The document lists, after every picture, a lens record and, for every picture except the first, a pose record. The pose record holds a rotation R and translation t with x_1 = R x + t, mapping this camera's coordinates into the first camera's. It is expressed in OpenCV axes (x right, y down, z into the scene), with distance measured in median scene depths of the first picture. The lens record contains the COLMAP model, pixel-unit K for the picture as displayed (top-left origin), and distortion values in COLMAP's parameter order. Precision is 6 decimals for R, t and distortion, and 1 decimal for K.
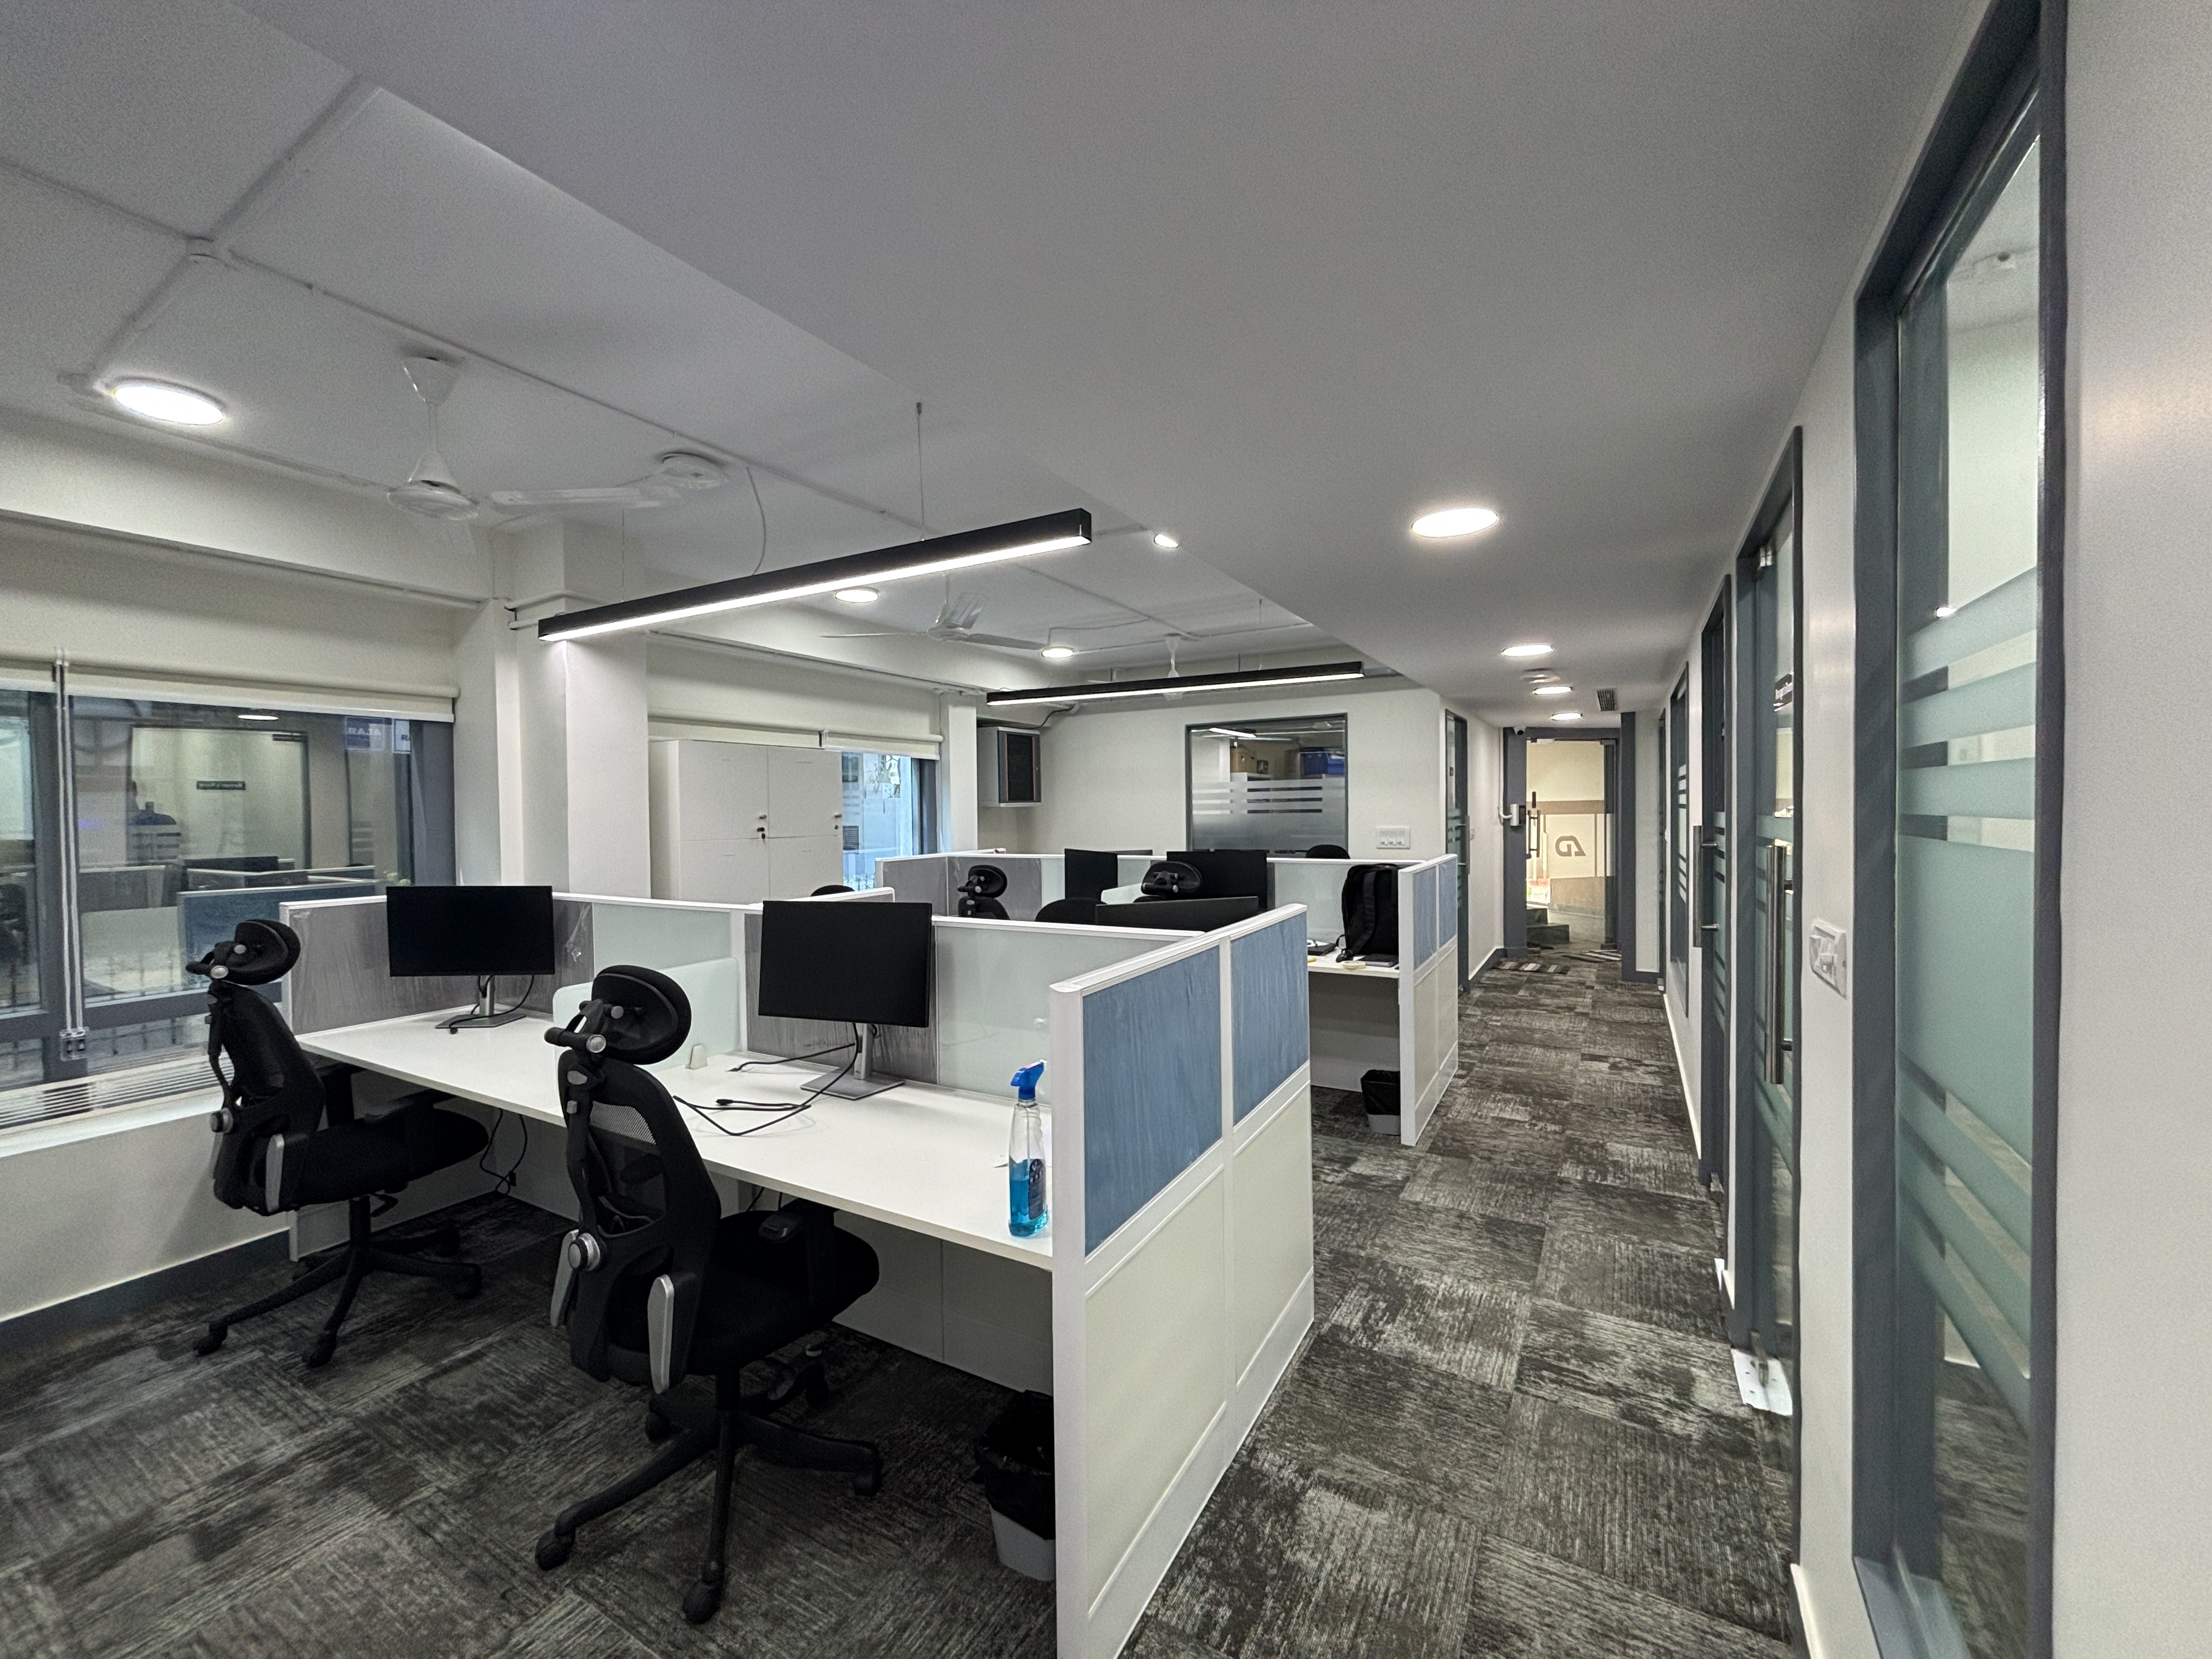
lens RADIAL K [[892.9, 0, 1103.7], [0, 892.9, 830.3], [0, 0, 1]] dist [0.000677, 0.000002]
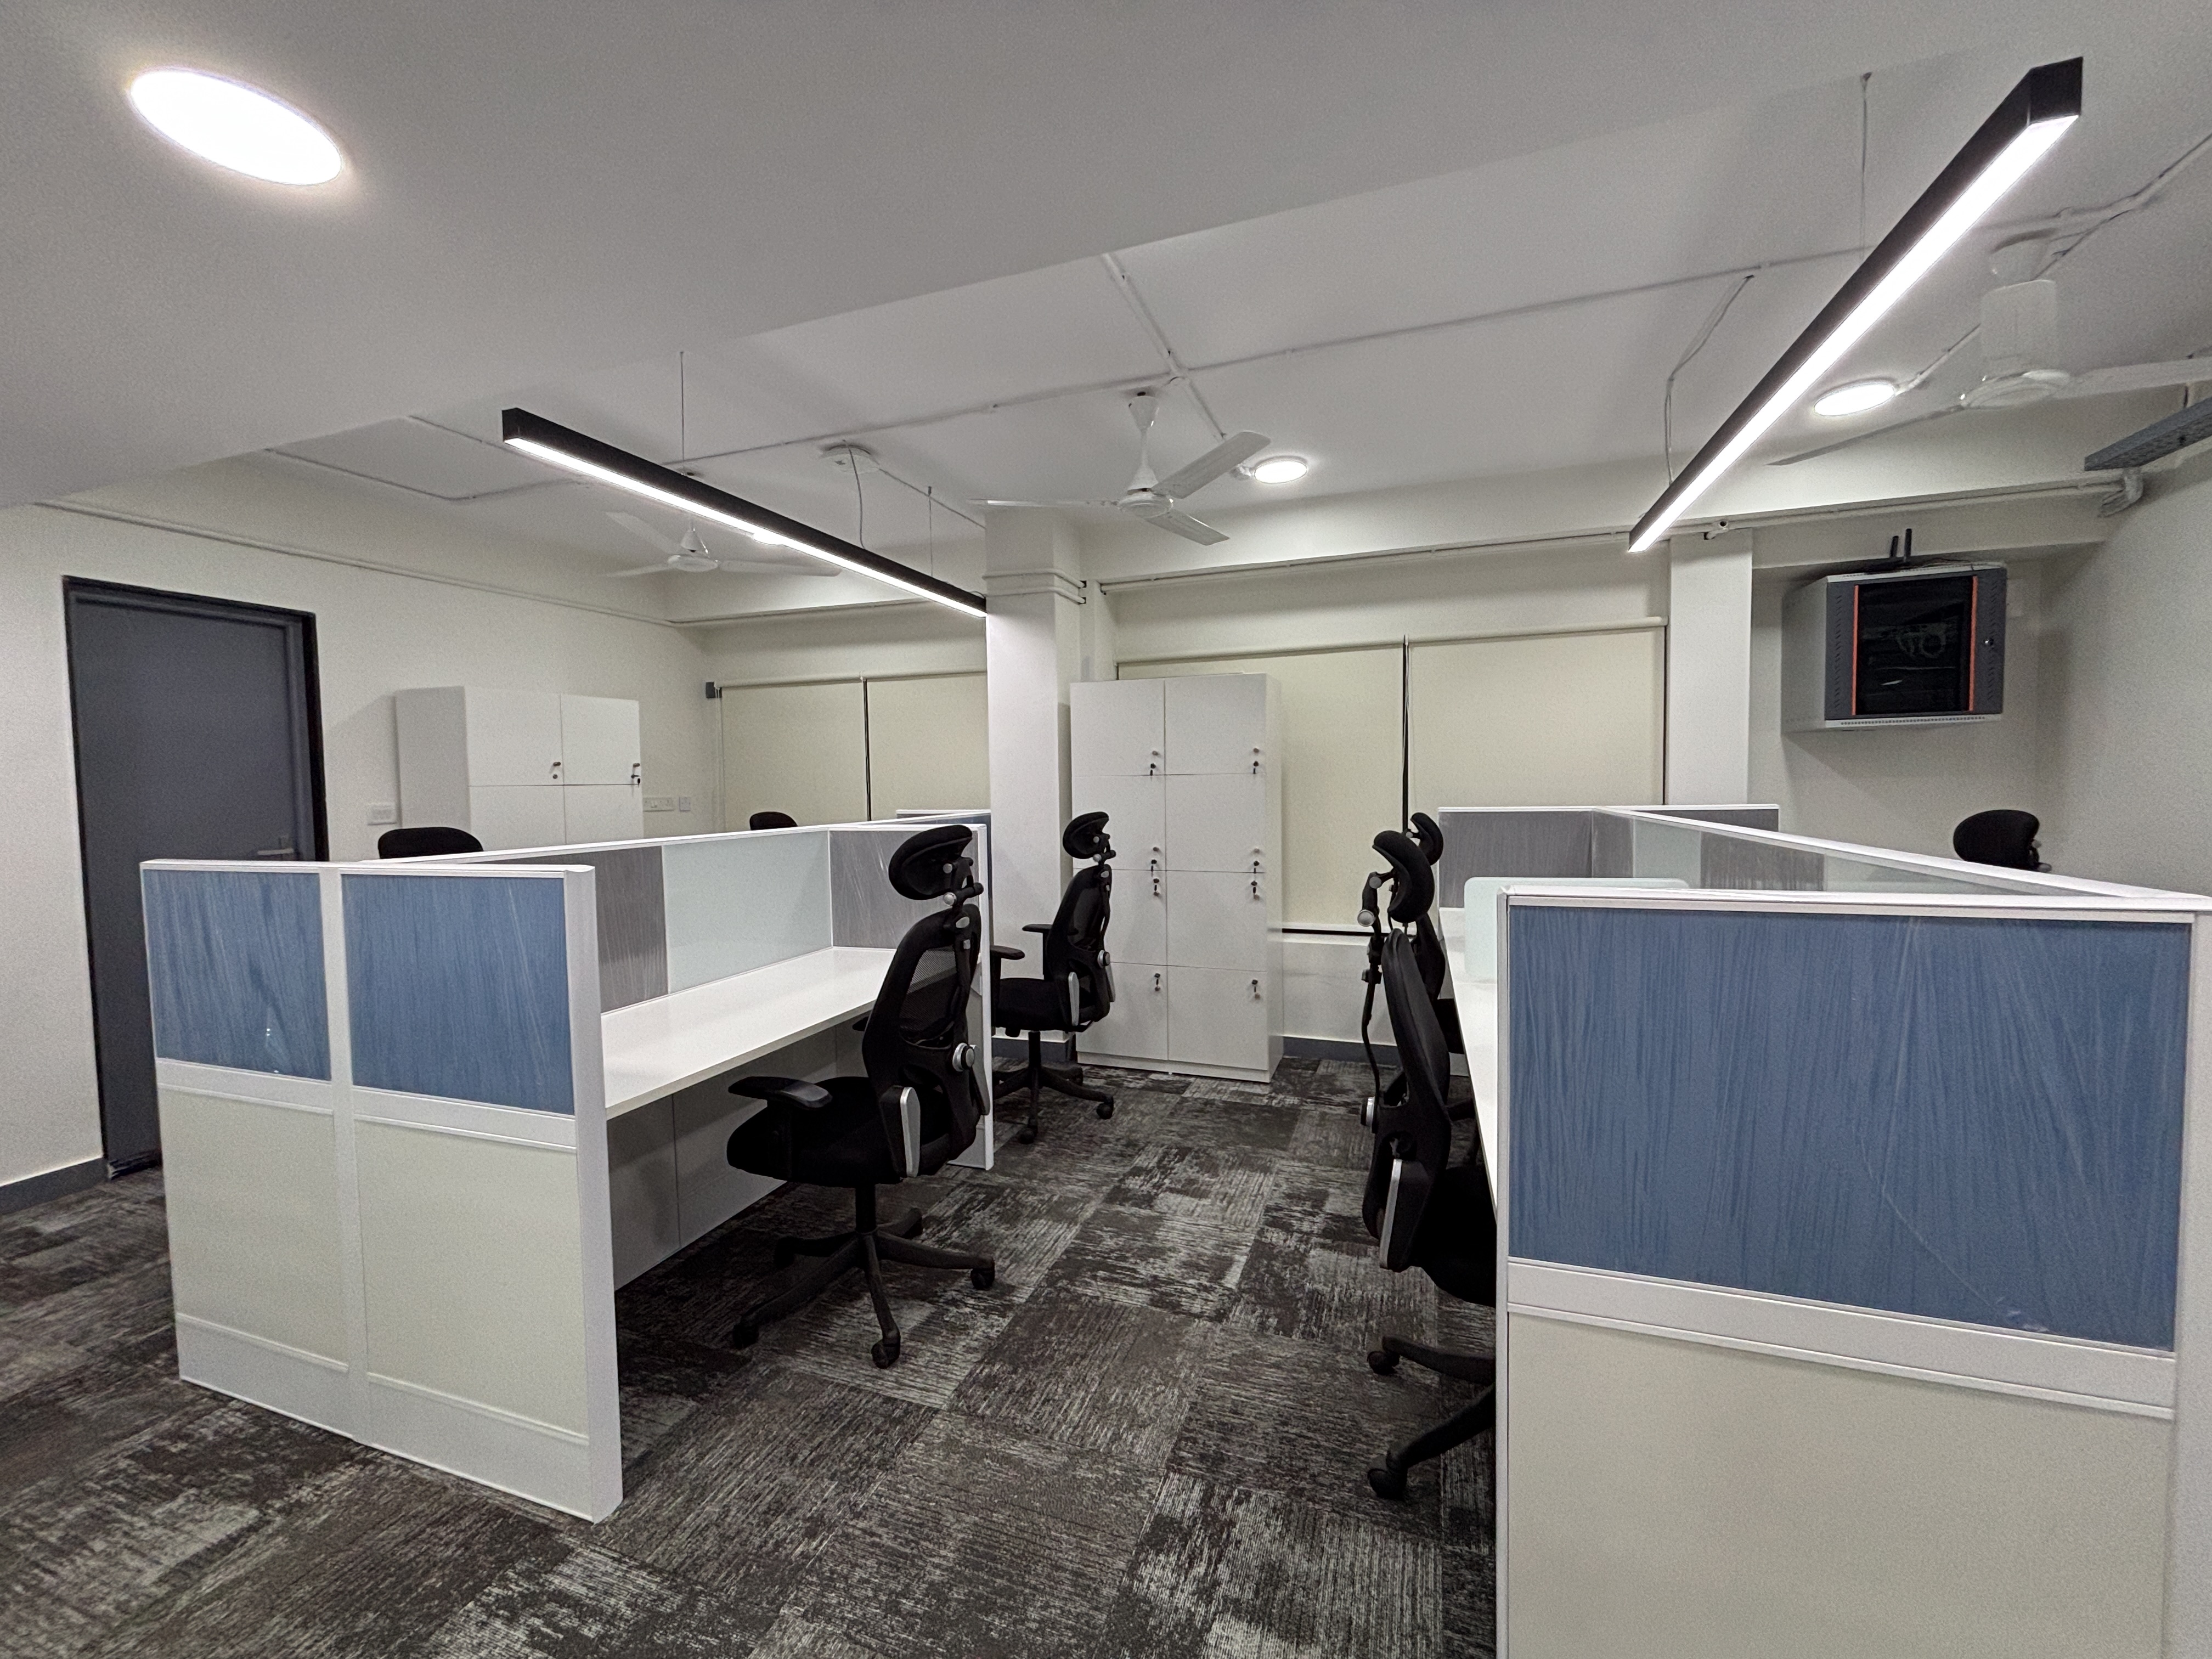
lens RADIAL K [[892.9, 0, 1096.5], [0, 892.9, 830.1], [0, 0, 1]] dist [0.000677, 0.000002]
pose [[0.172706, 0.061517, -0.983050, 0.812852], [-0.008776, 0.998104, 0.060918, 0.015673], [0.984934, -0.001893, 0.172919, 1.137635]]
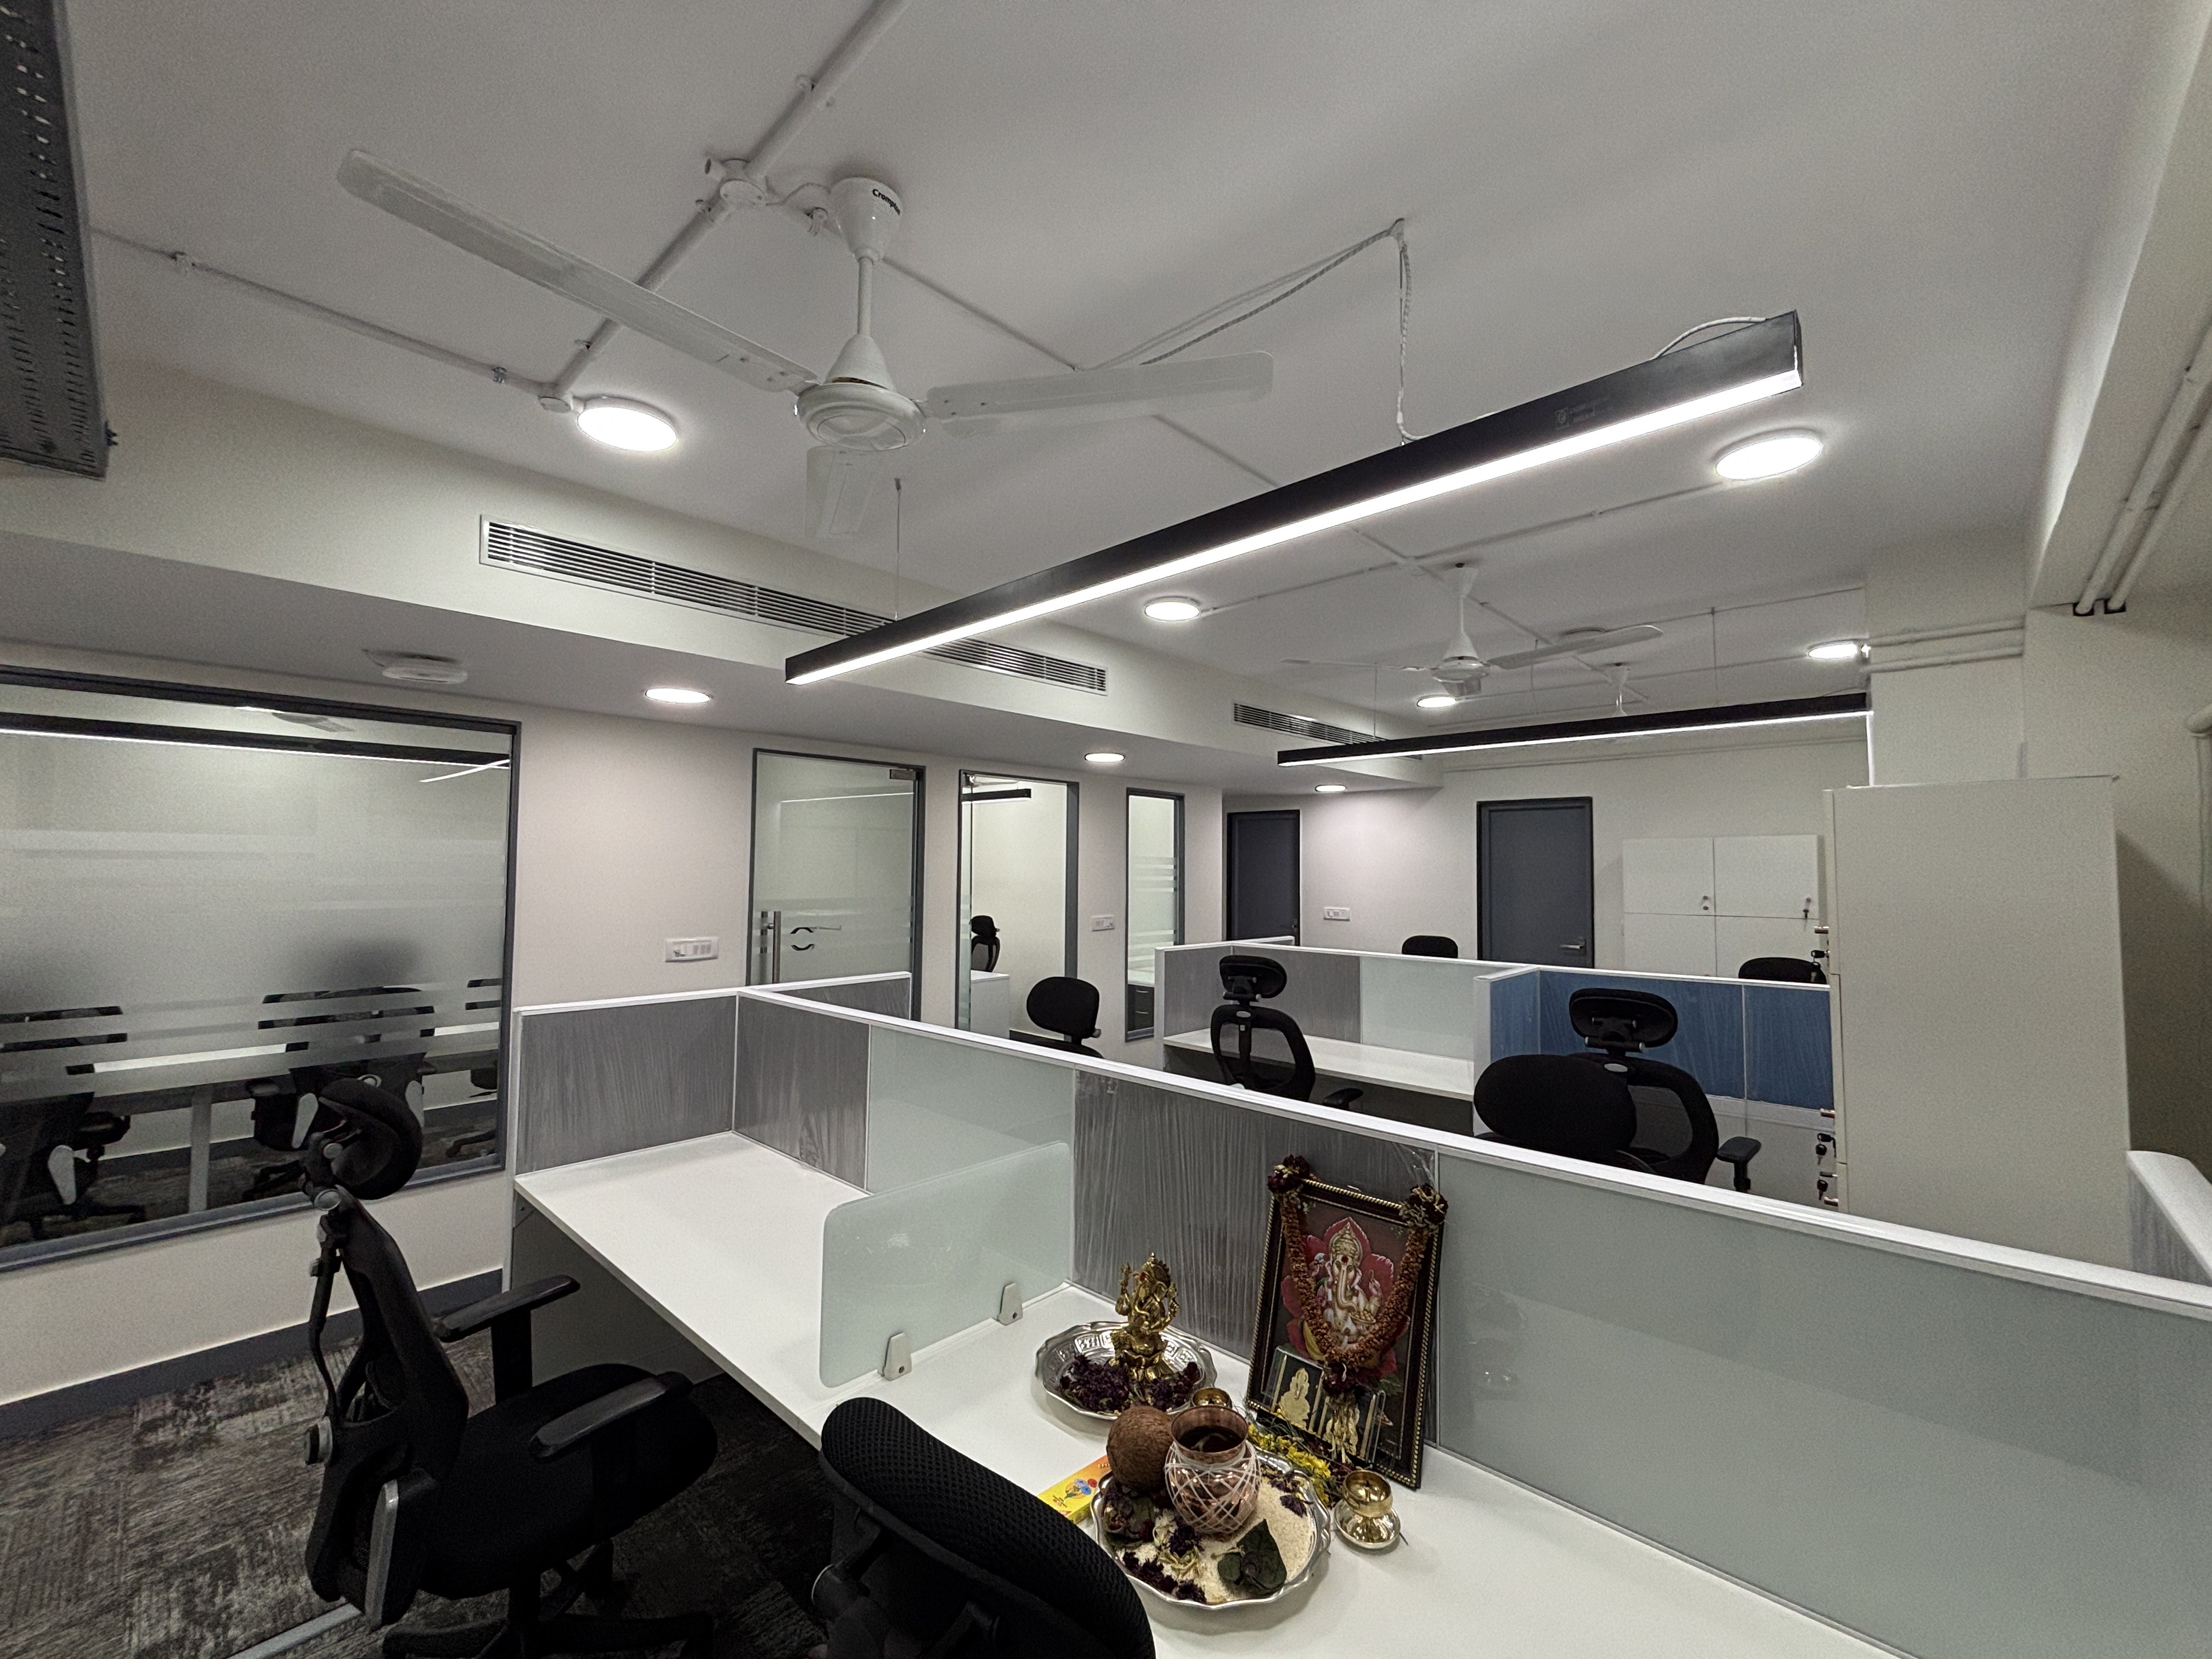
lens RADIAL K [[892.9, 0, 1098.3], [0, 892.9, 814.1], [0, 0, 1]] dist [0.000677, 0.000002]
pose [[-0.974086, 0.019837, 0.225305, -0.055495], [0.010300, 0.999004, -0.043426, -0.094707], [-0.225942, -0.039980, -0.973320, 2.484811]]
